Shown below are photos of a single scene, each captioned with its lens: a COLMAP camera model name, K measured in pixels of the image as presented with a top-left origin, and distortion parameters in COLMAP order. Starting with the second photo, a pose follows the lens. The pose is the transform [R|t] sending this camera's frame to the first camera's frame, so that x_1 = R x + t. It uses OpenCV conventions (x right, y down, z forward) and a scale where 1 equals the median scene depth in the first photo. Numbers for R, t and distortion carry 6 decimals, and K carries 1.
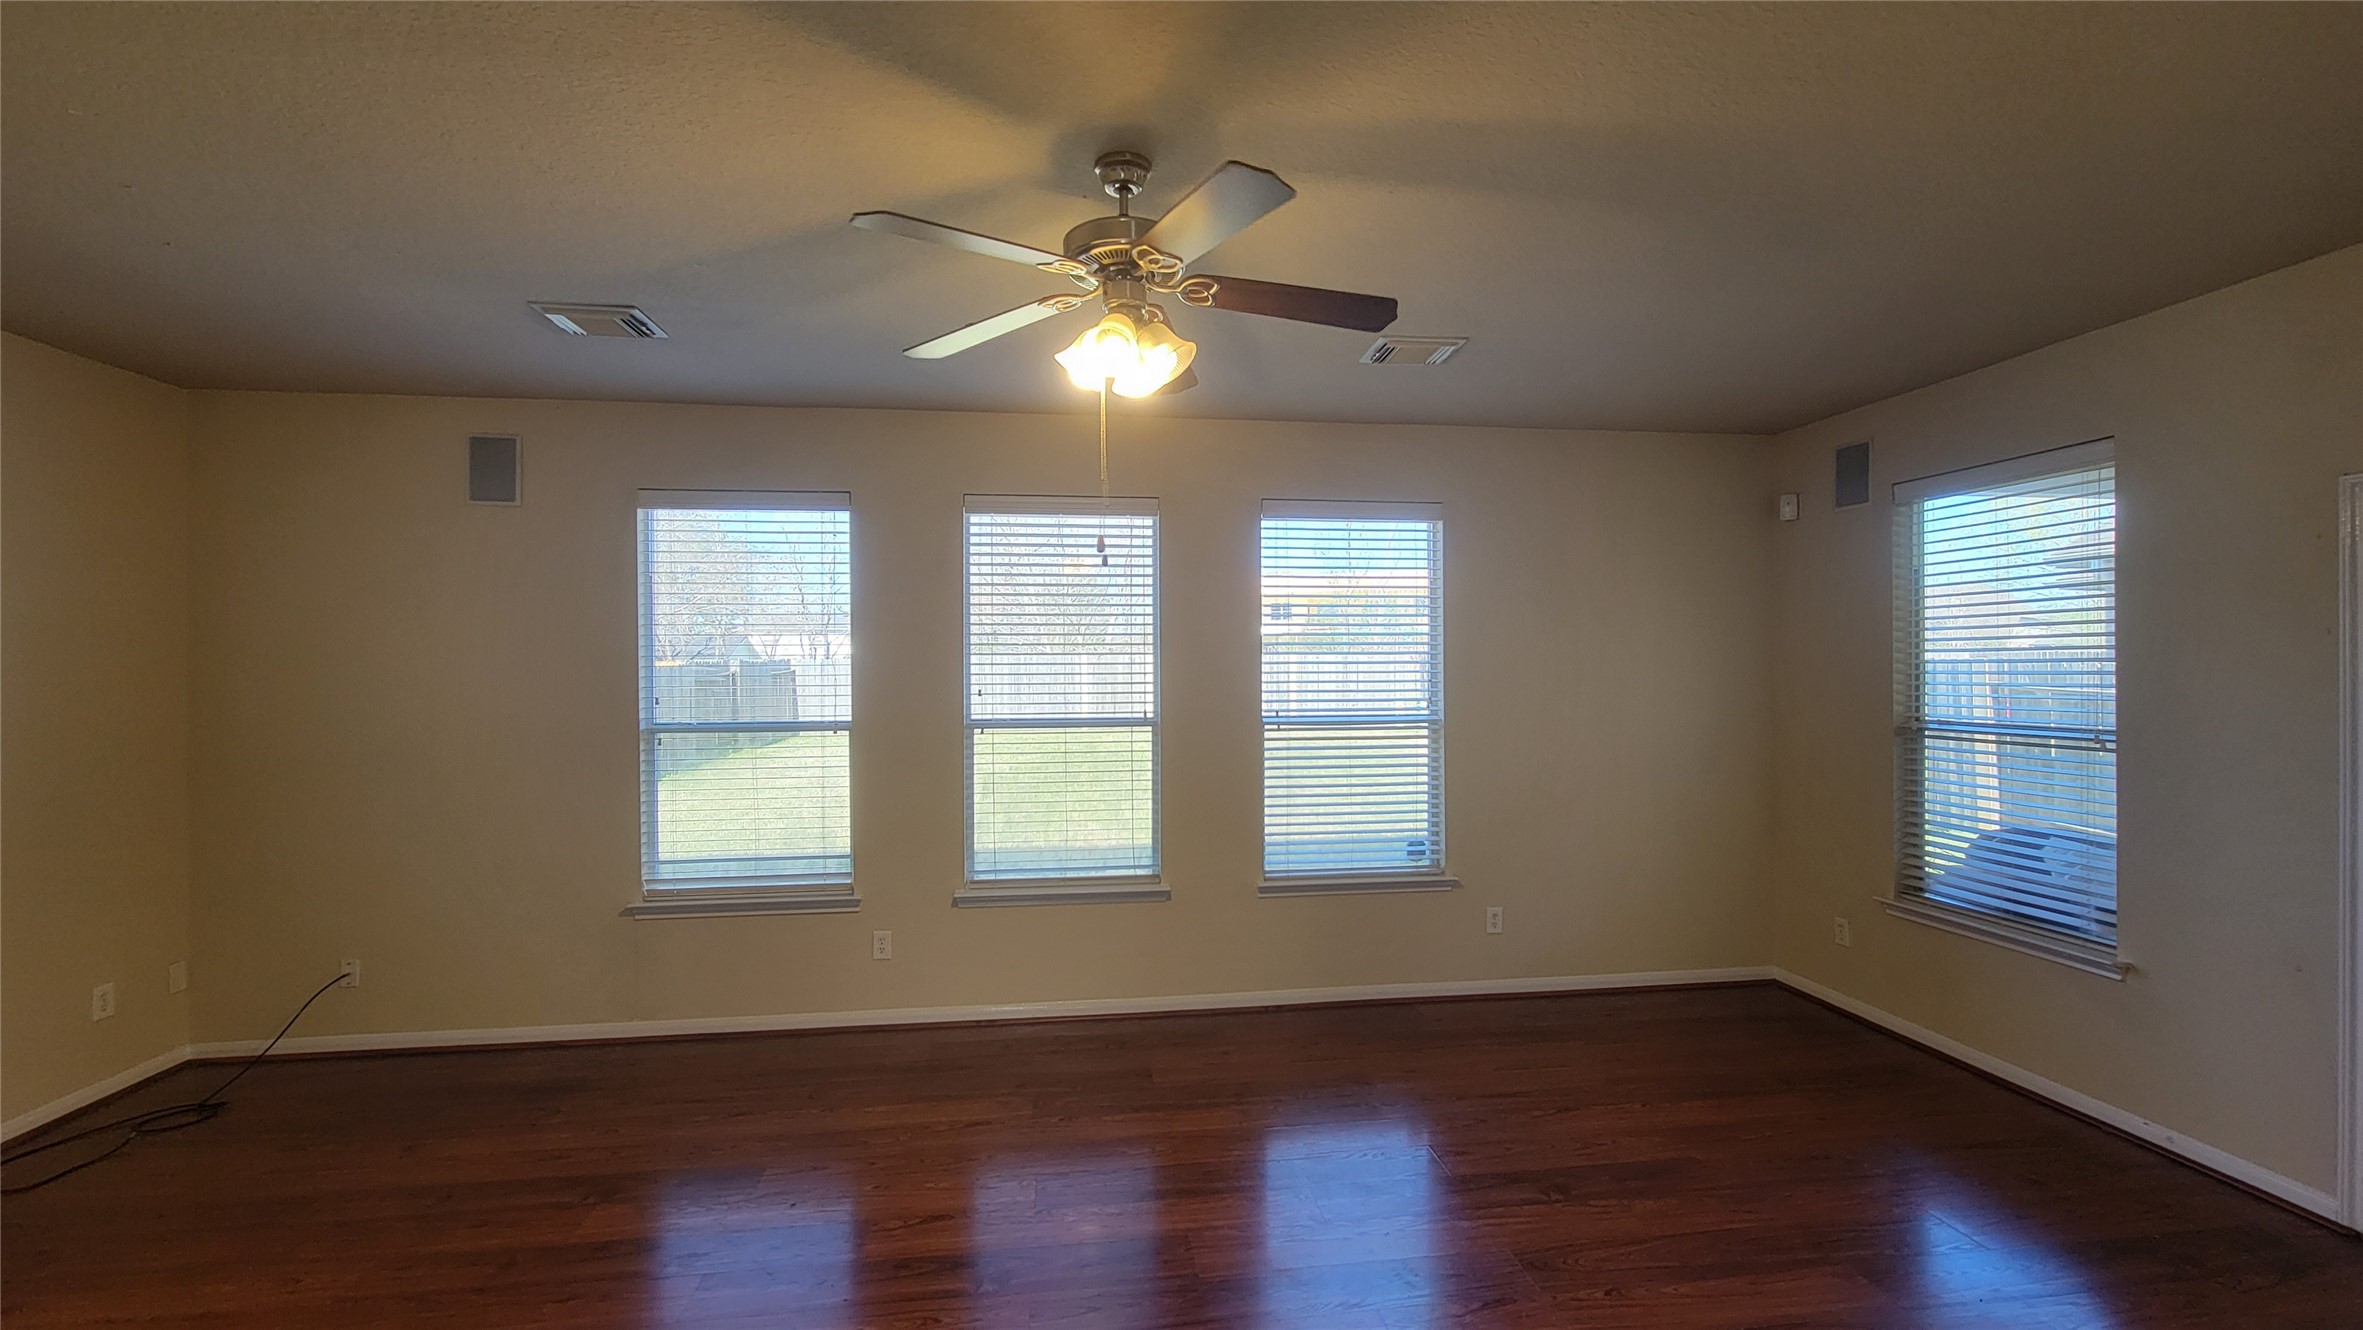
lens RADIAL K [[978.8, 0, 1179.0], [0, 978.8, 664.1], [0, 0, 1]] dist [0.011008, -0.000541]
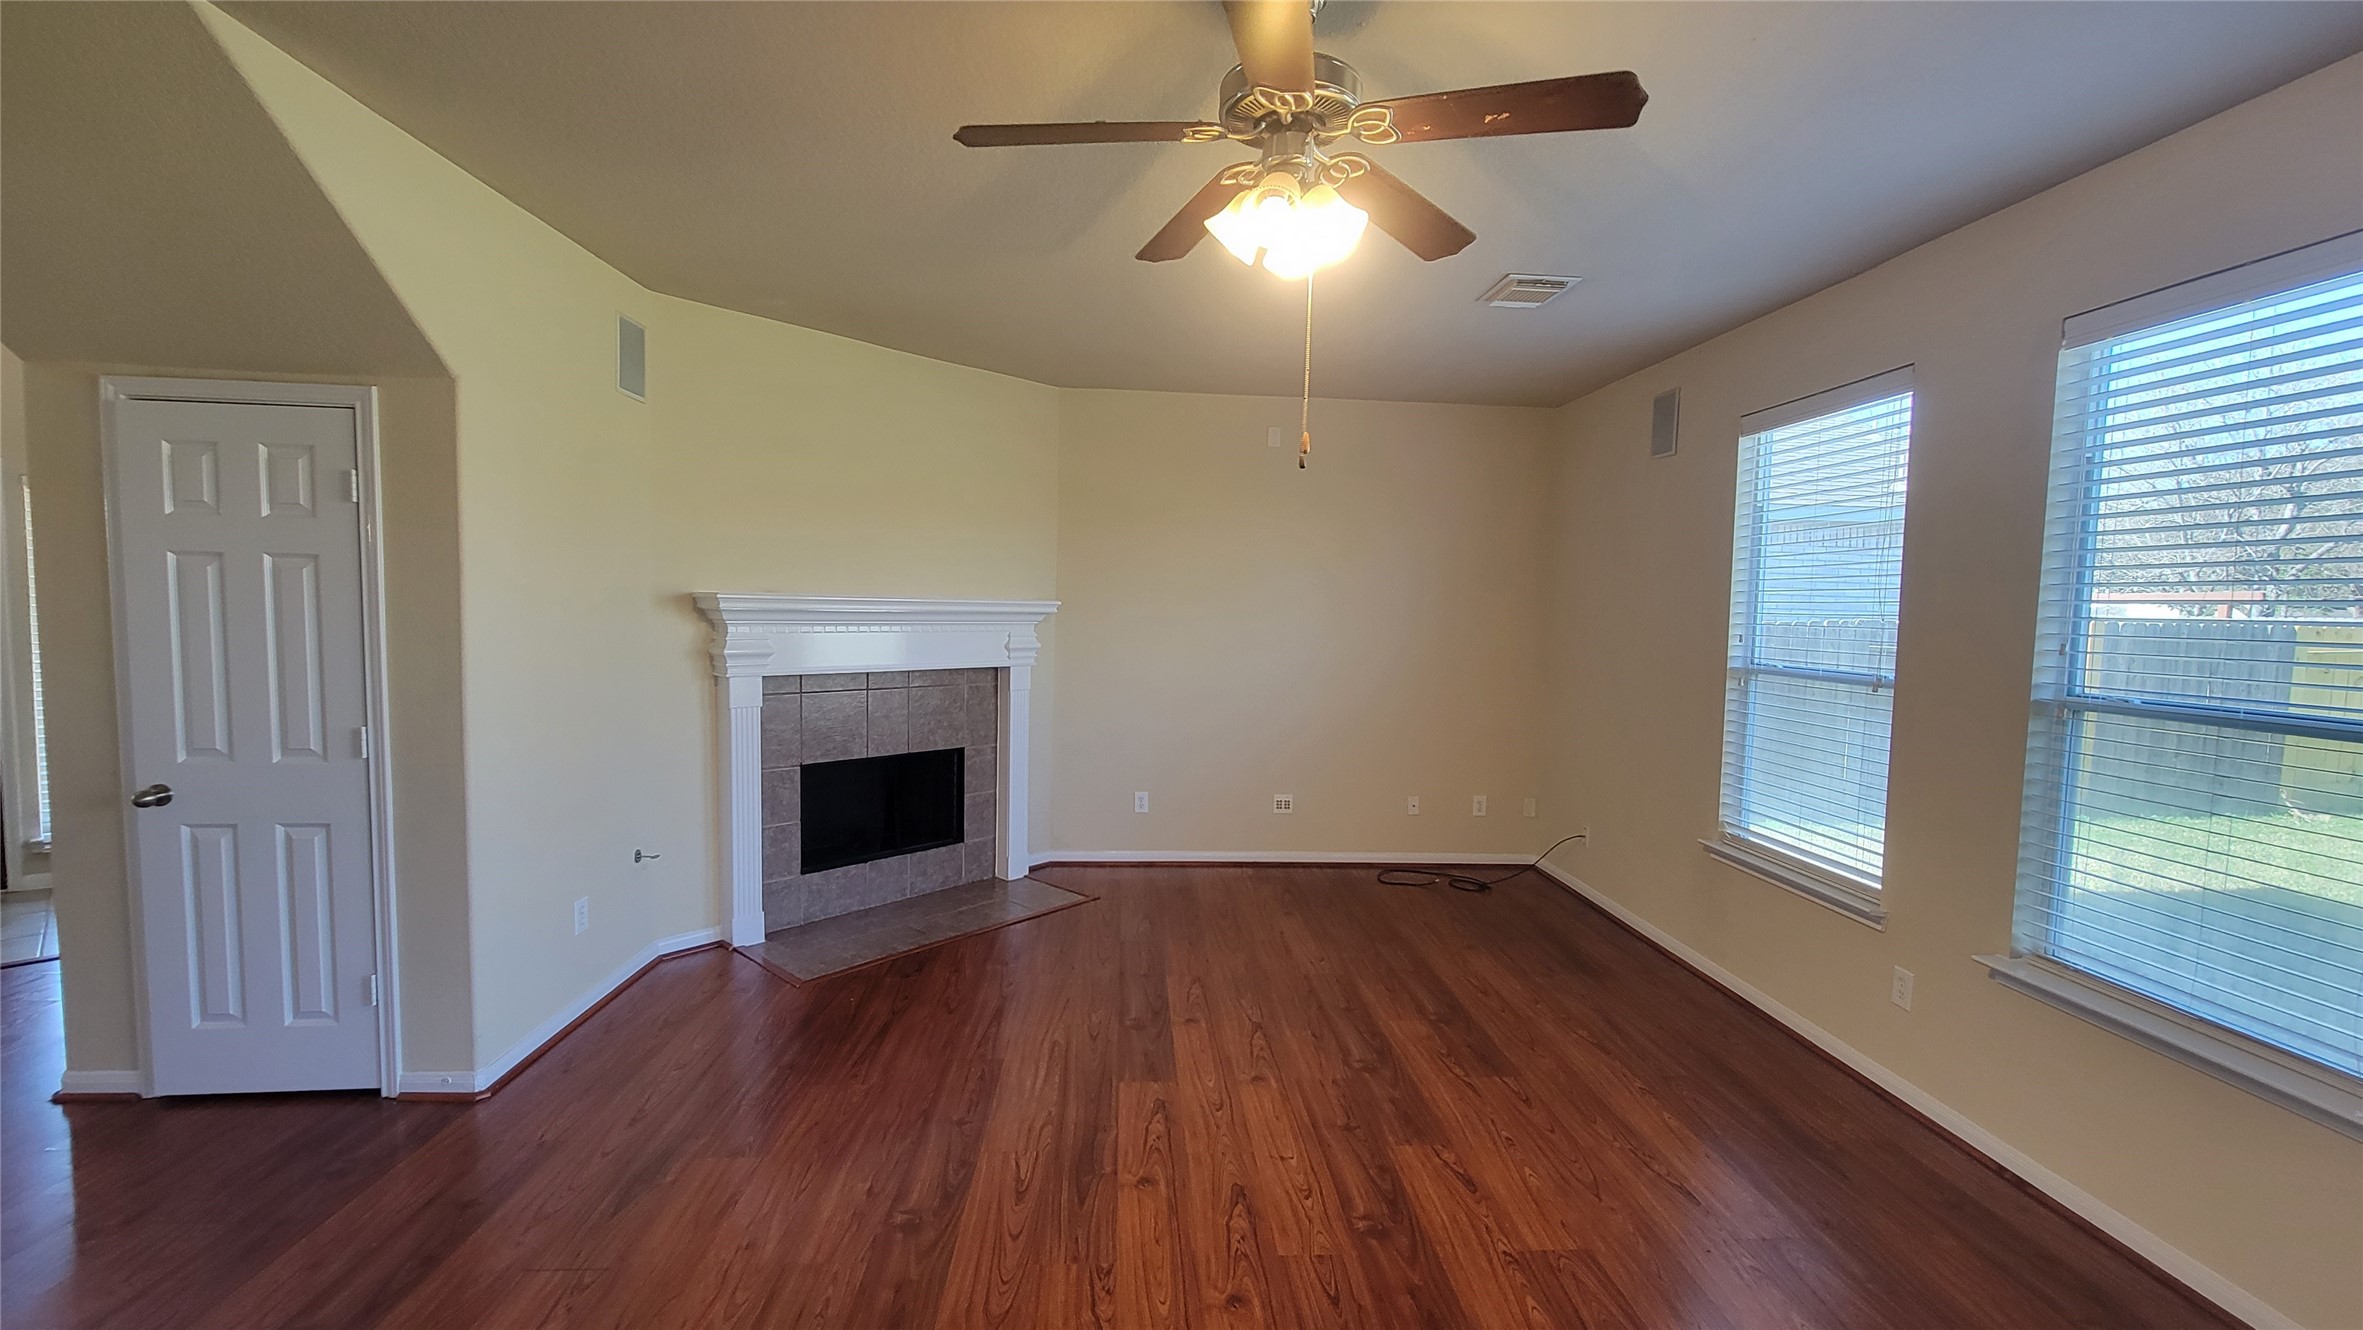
lens RADIAL K [[978.8, 0, 1201.3], [0, 978.8, 675.2], [0, 0, 1]] dist [0.011008, -0.000541]
pose [[-0.040127, 0.078938, -0.996072, 0.463310], [-0.024678, 0.996492, 0.079966, 0.009079], [0.998890, 0.027789, -0.038038, 0.538852]]
